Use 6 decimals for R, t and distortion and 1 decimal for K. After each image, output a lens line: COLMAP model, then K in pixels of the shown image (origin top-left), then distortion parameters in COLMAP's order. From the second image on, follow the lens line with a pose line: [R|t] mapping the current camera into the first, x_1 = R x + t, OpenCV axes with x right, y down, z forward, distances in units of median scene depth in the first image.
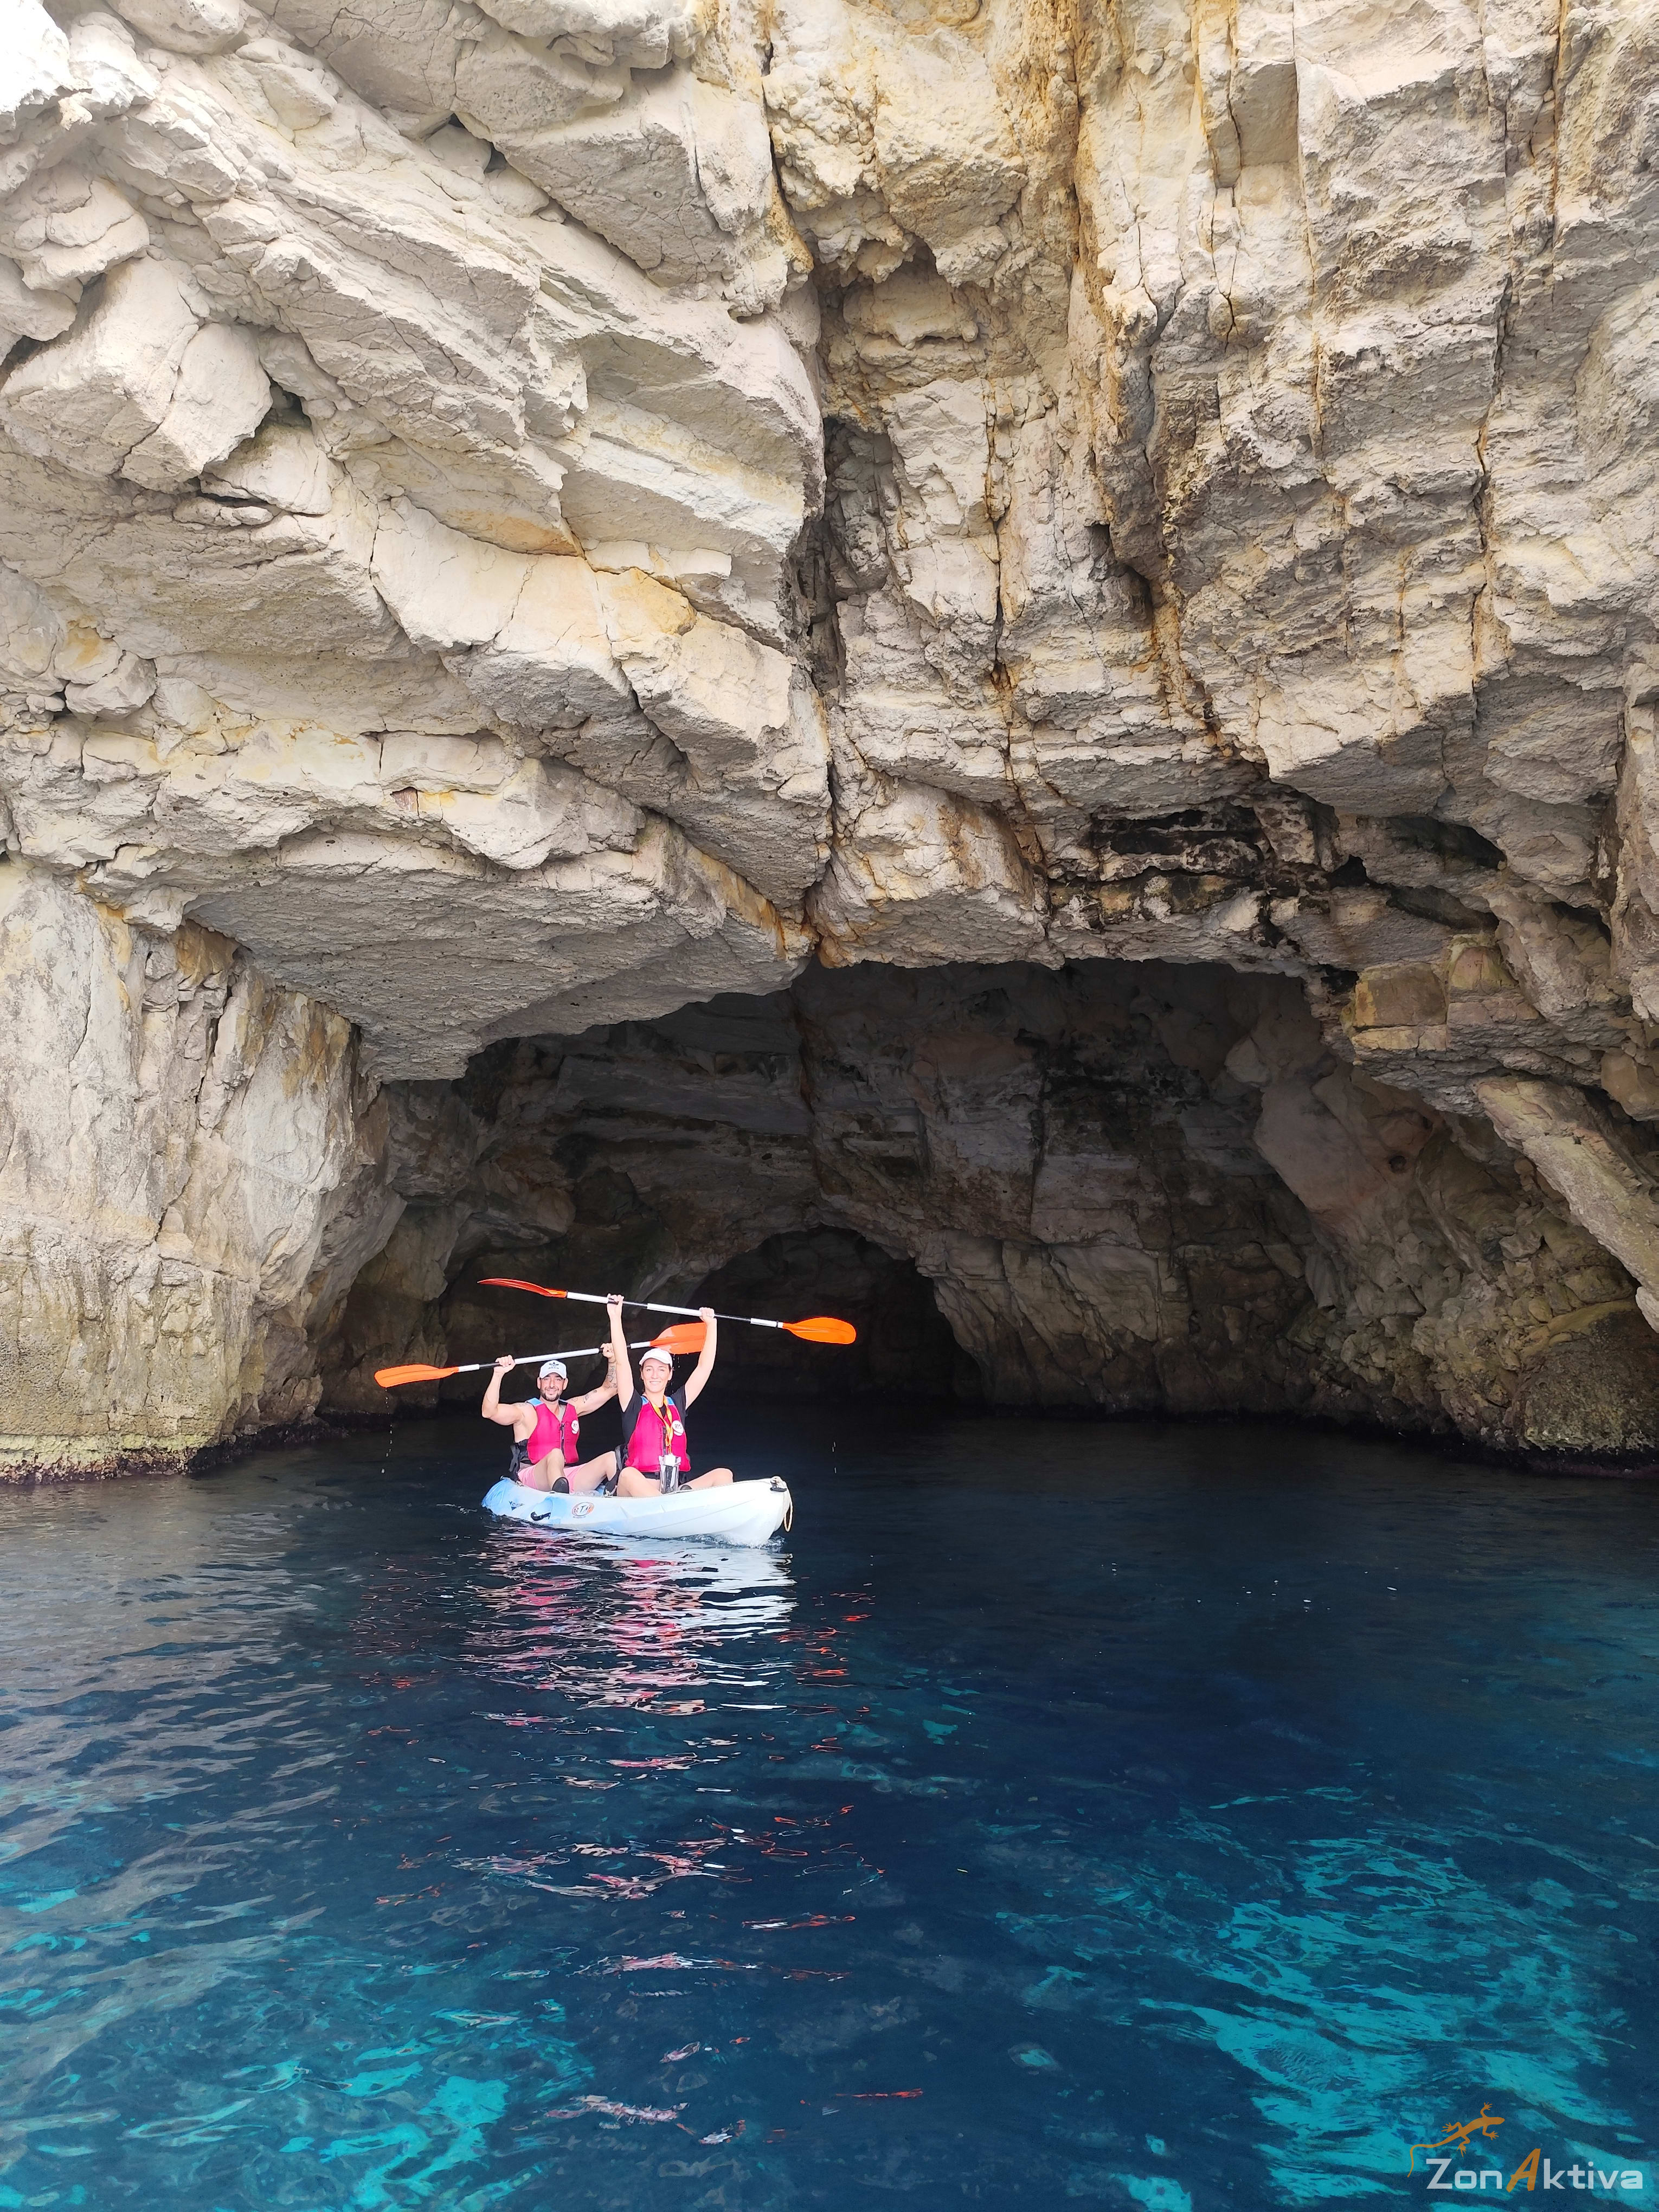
lens RADIAL K [[1531.7, 0, 837.8], [0, 1531.7, 1102.7], [0, 0, 1]] dist [0.043769, -0.051172]
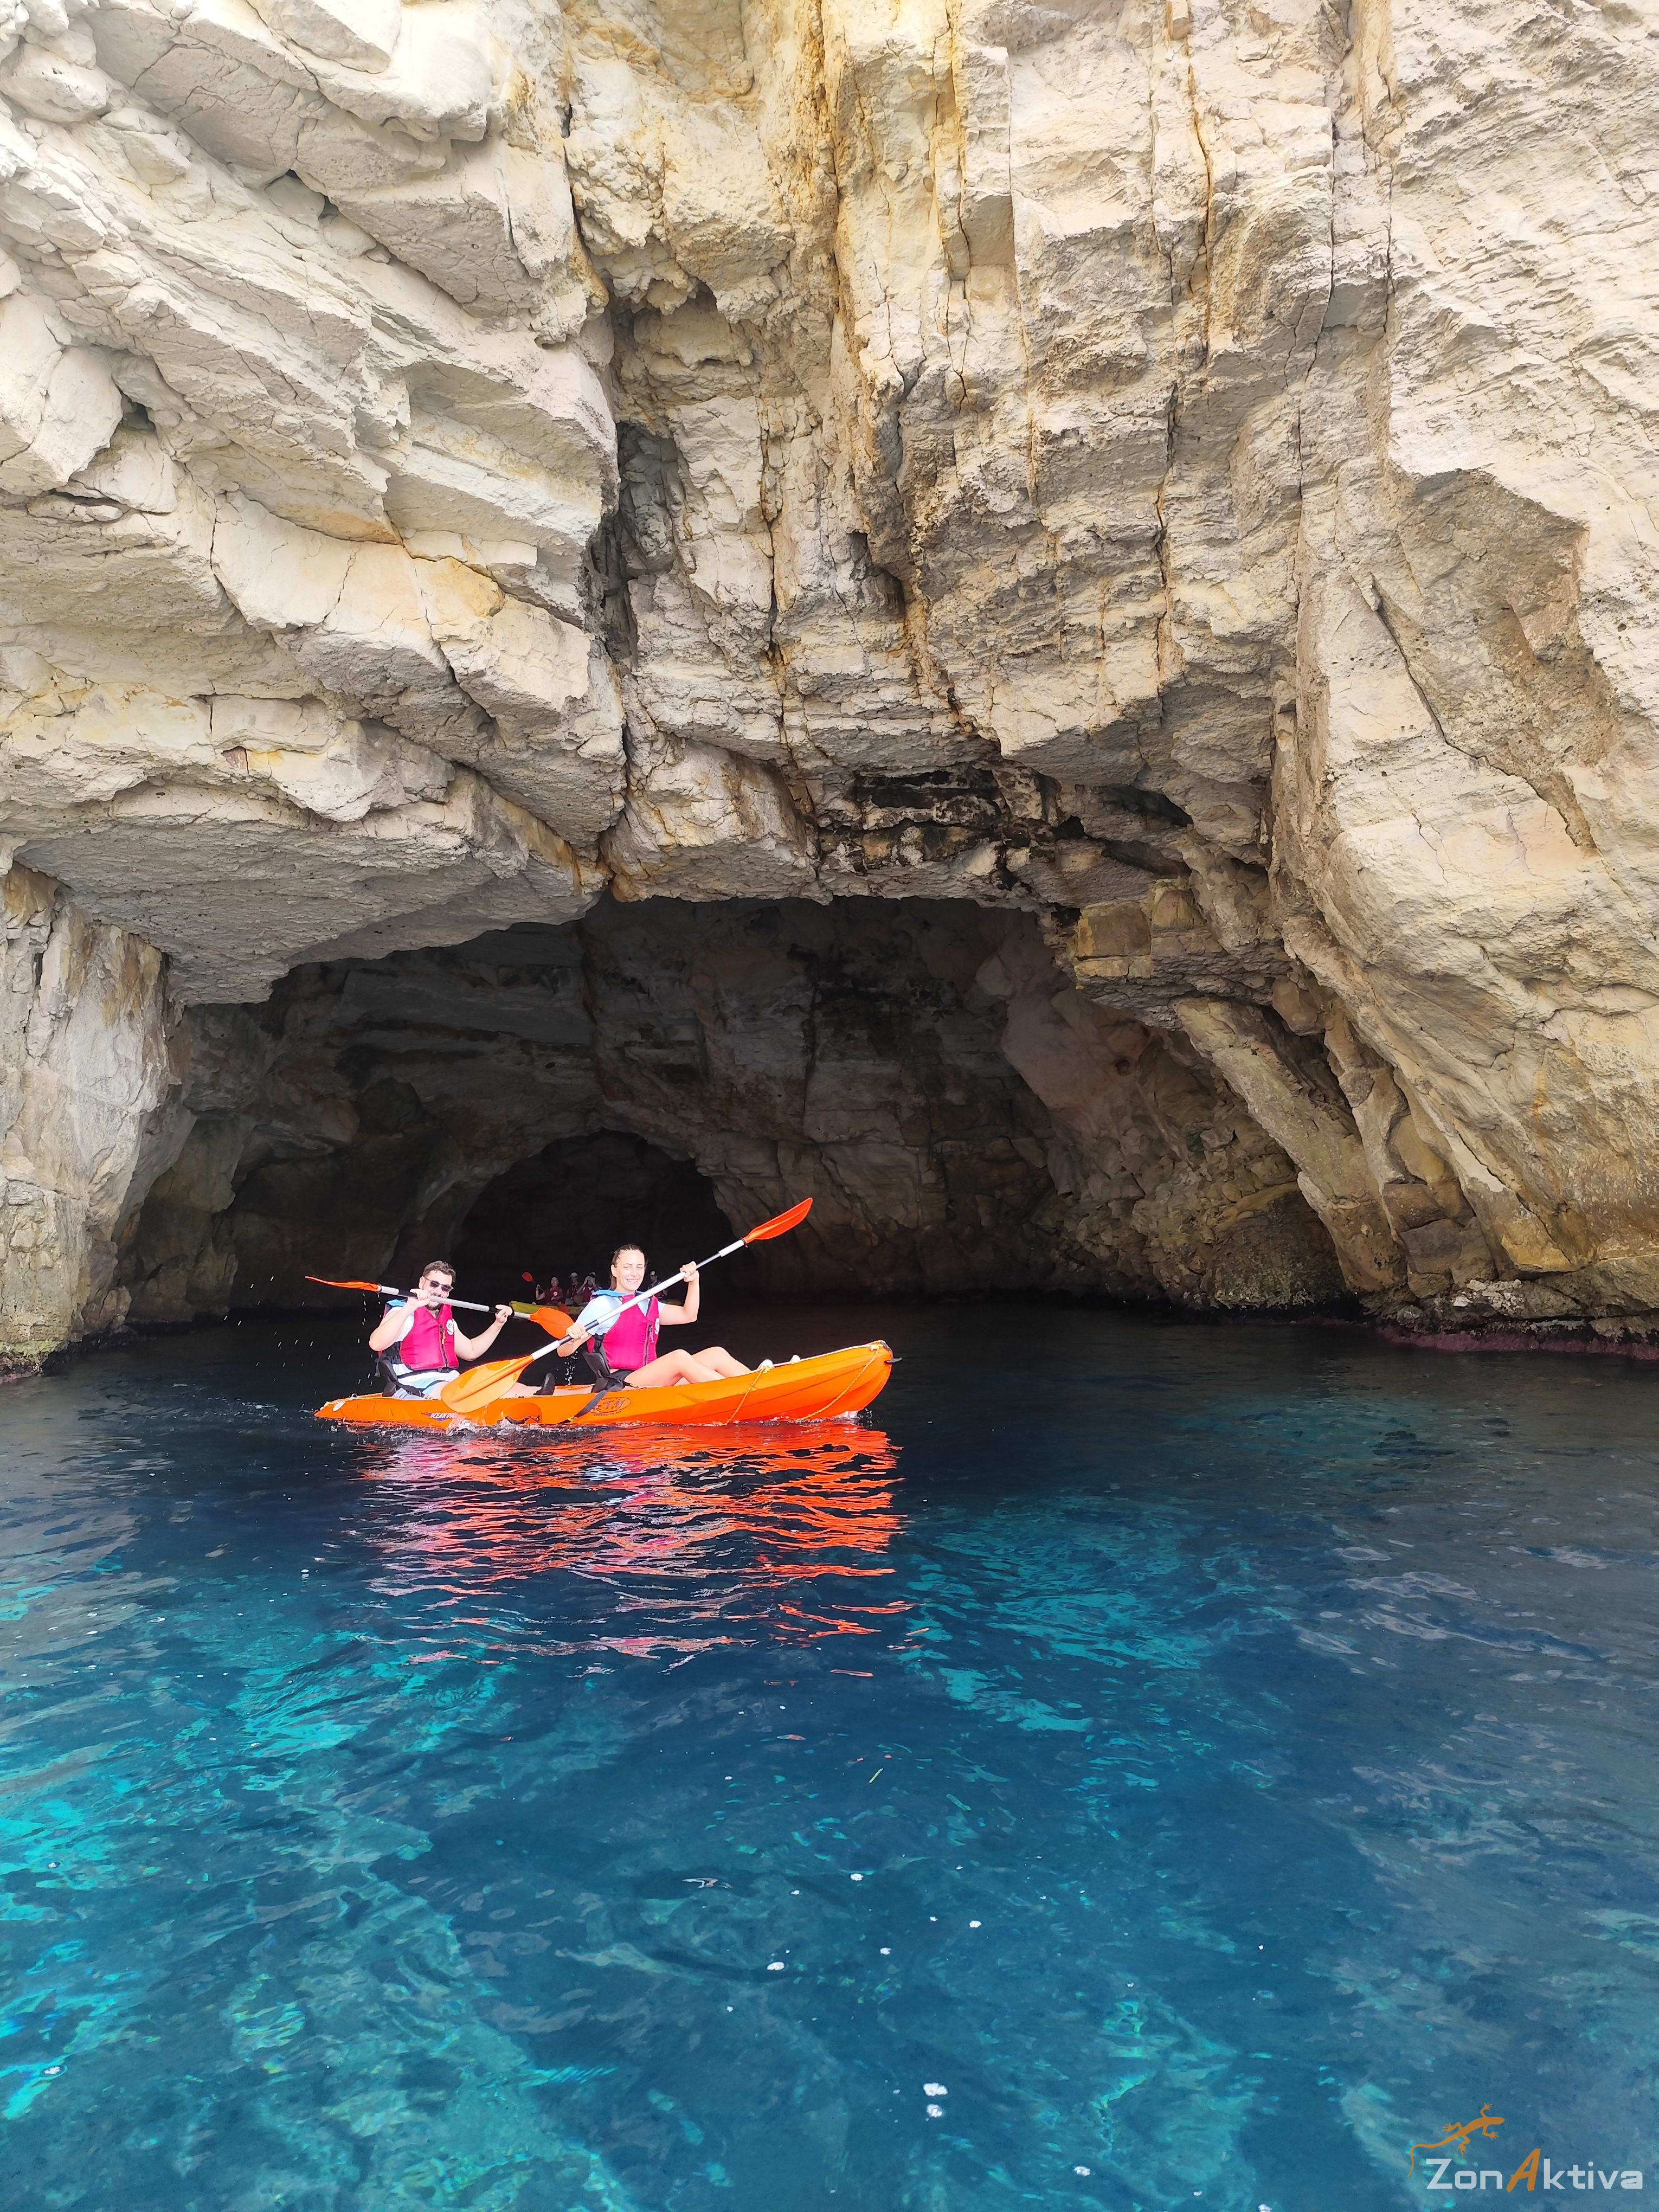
lens RADIAL K [[1529.9, 0, 836.1], [0, 1529.9, 1105.2], [0, 0, 1]] dist [0.045868, -0.051664]
pose [[0.988812, -0.018436, 0.148022, -0.026049], [0.008261, 0.997578, 0.069061, -0.023590], [-0.148936, -0.067065, 0.986570, -0.166844]]
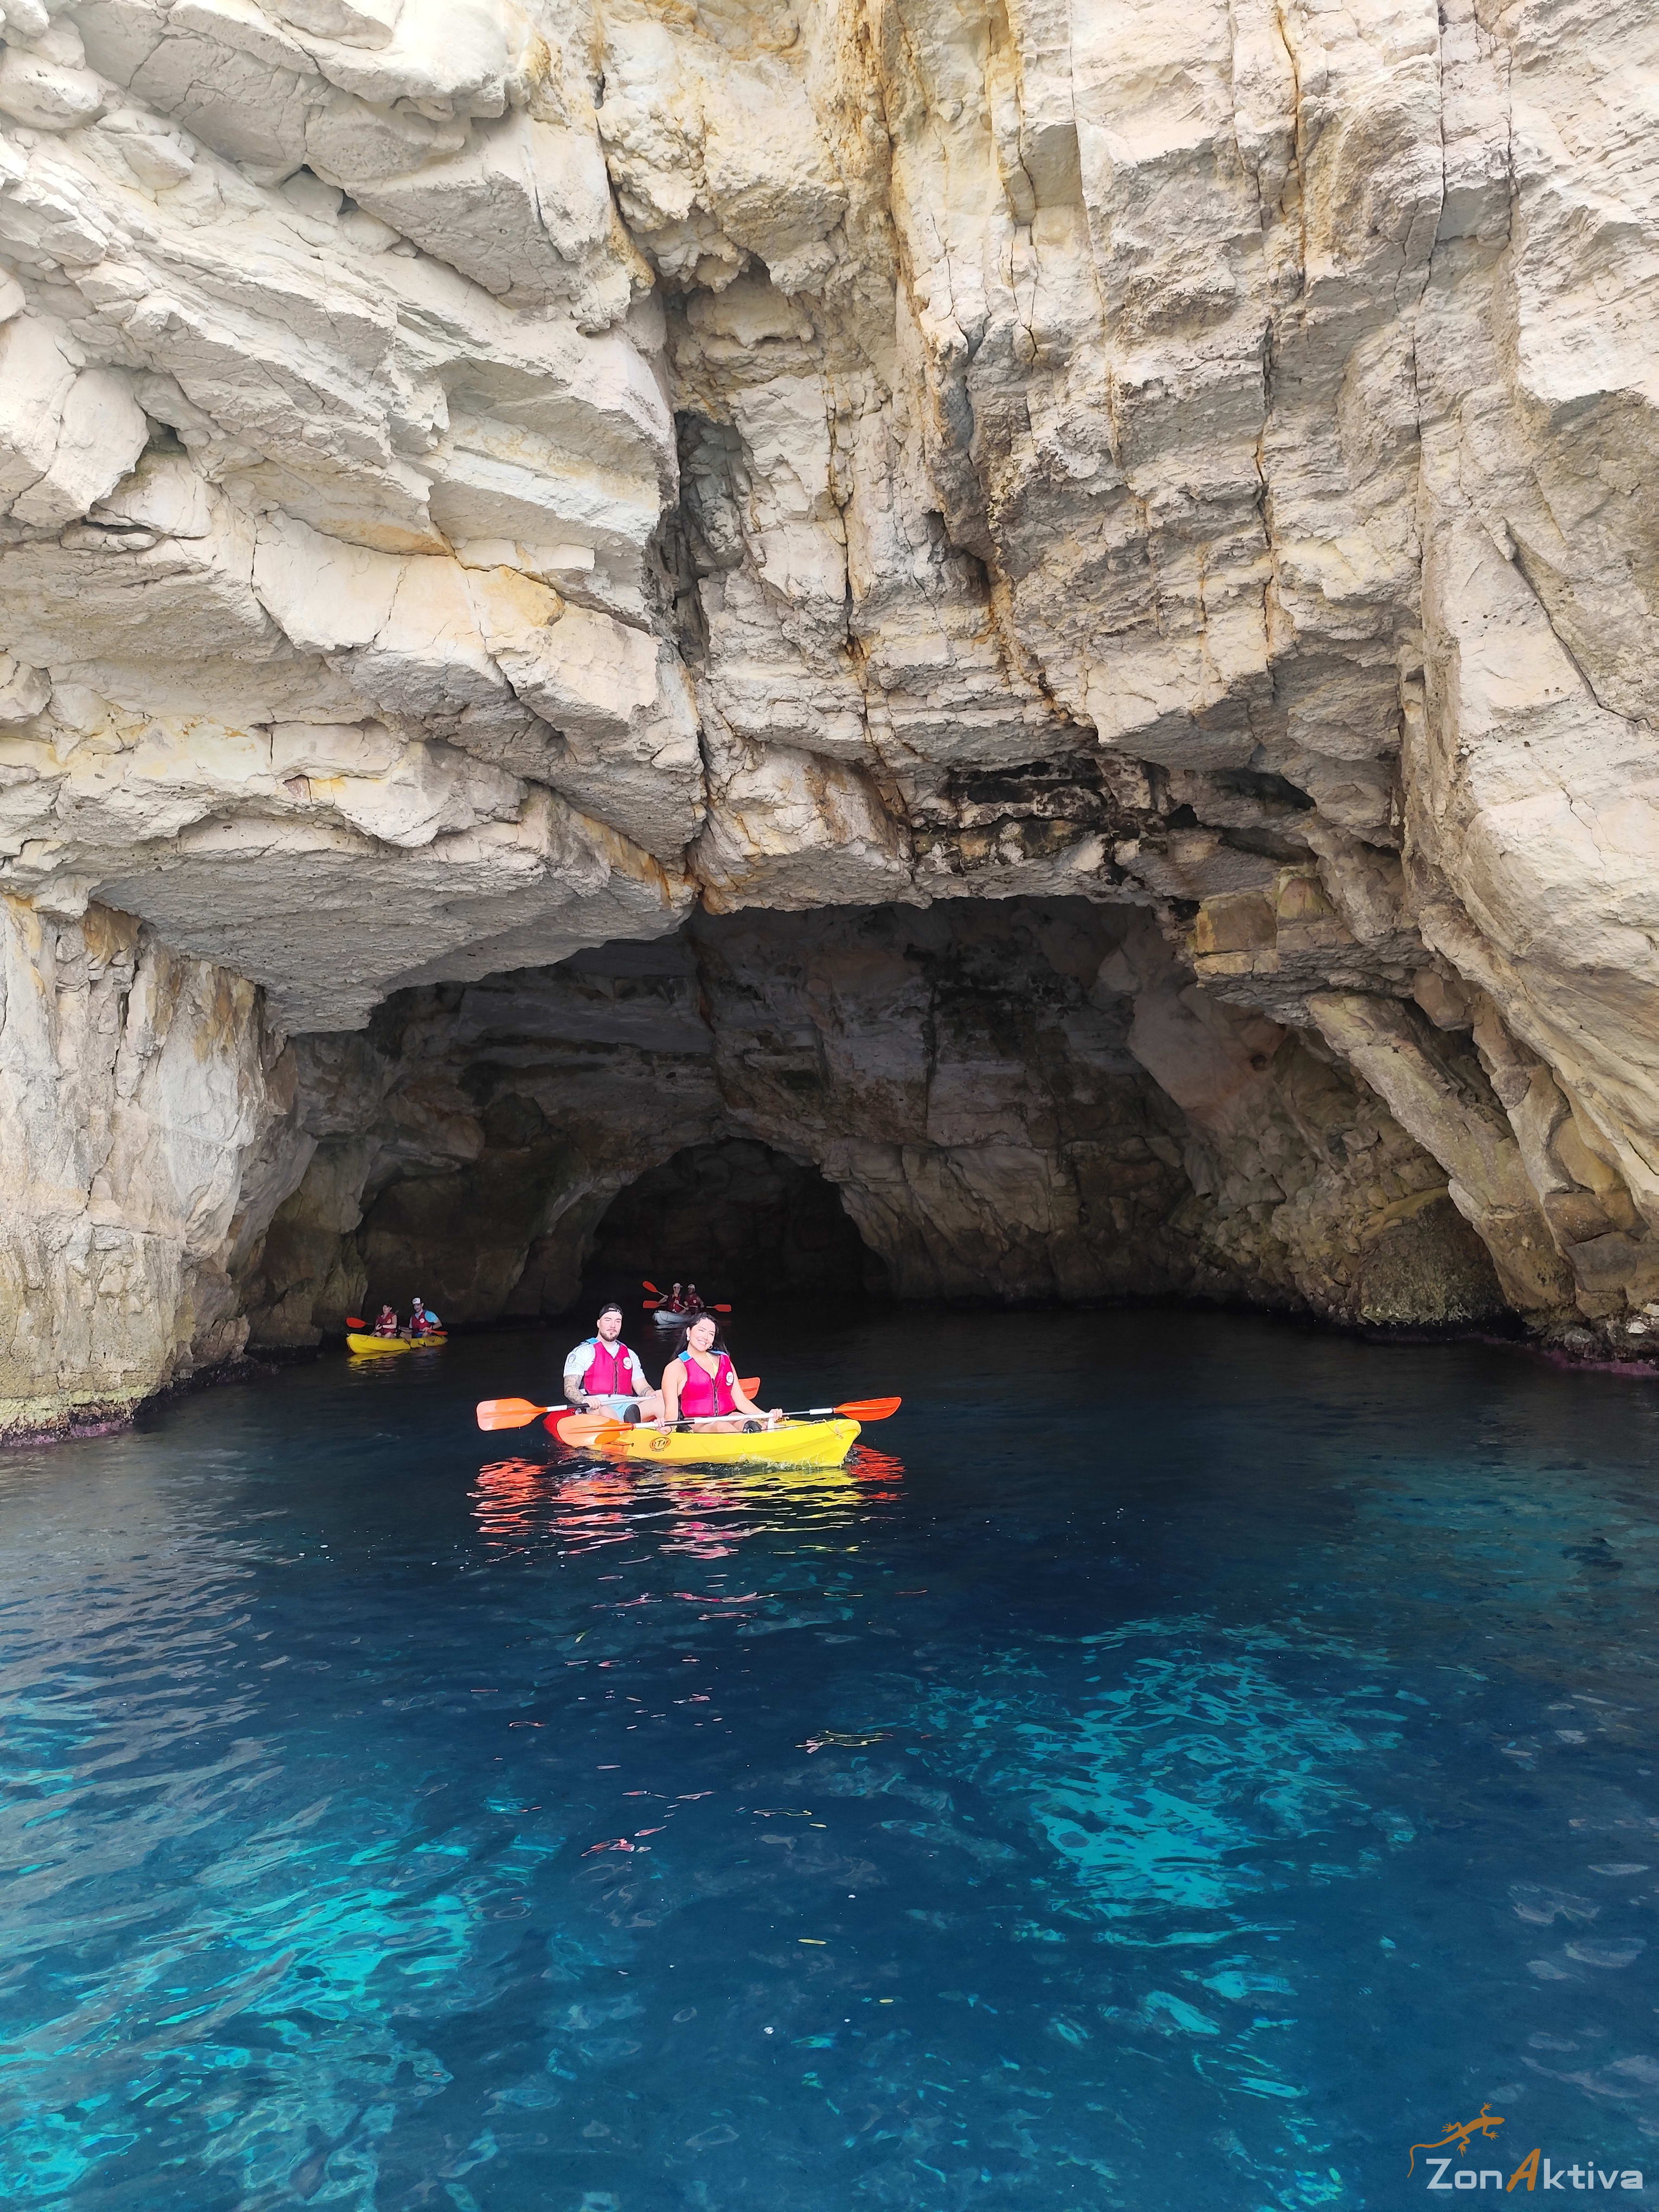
lens RADIAL K [[1531.7, 0, 837.3], [0, 1531.7, 1101.8], [0, 0, 1]] dist [0.043769, -0.051172]
pose [[0.997263, -0.047941, 0.056282, 0.020045], [0.044014, 0.996642, 0.069053, -0.039134], [-0.059404, -0.066386, 0.996024, -0.096245]]
